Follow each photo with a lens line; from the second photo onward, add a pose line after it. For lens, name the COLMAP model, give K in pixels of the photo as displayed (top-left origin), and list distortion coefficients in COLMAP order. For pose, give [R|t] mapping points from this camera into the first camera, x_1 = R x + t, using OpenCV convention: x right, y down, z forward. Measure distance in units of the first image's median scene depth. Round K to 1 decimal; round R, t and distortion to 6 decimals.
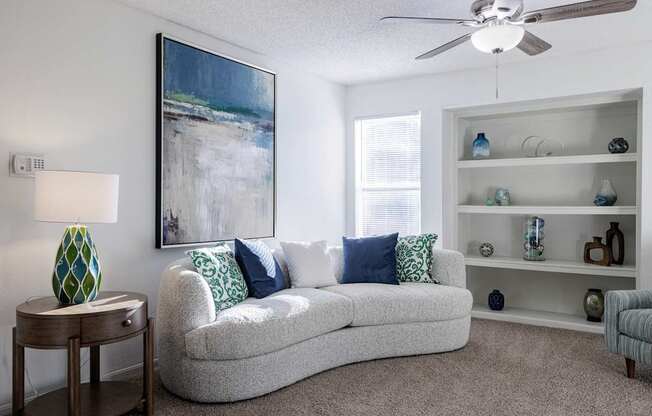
lens RADIAL K [[511.2, 0, 326.0], [0, 511.2, 208.0], [0, 0, 1]] dist [-0.008974, -0.004037]
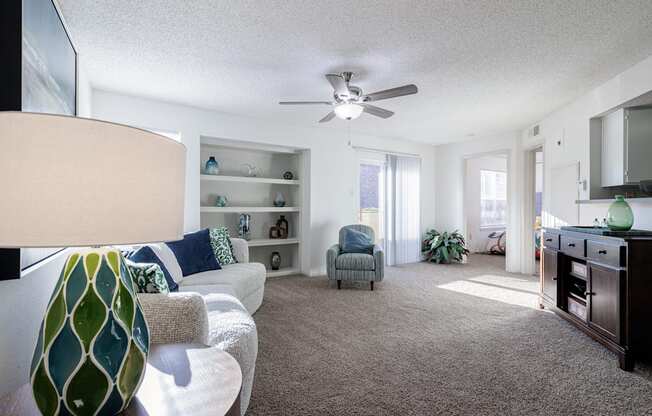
lens RADIAL K [[297.7, 0, 326.0], [0, 297.7, 208.0], [0, 0, 1]] dist [-0.000796, -0.000084]
pose [[0.368250, -0.004000, 0.929718, -0.420494], [0.005062, 0.999985, 0.002297, -0.001744], [-0.929713, 0.003860, 0.368265, 0.450681]]
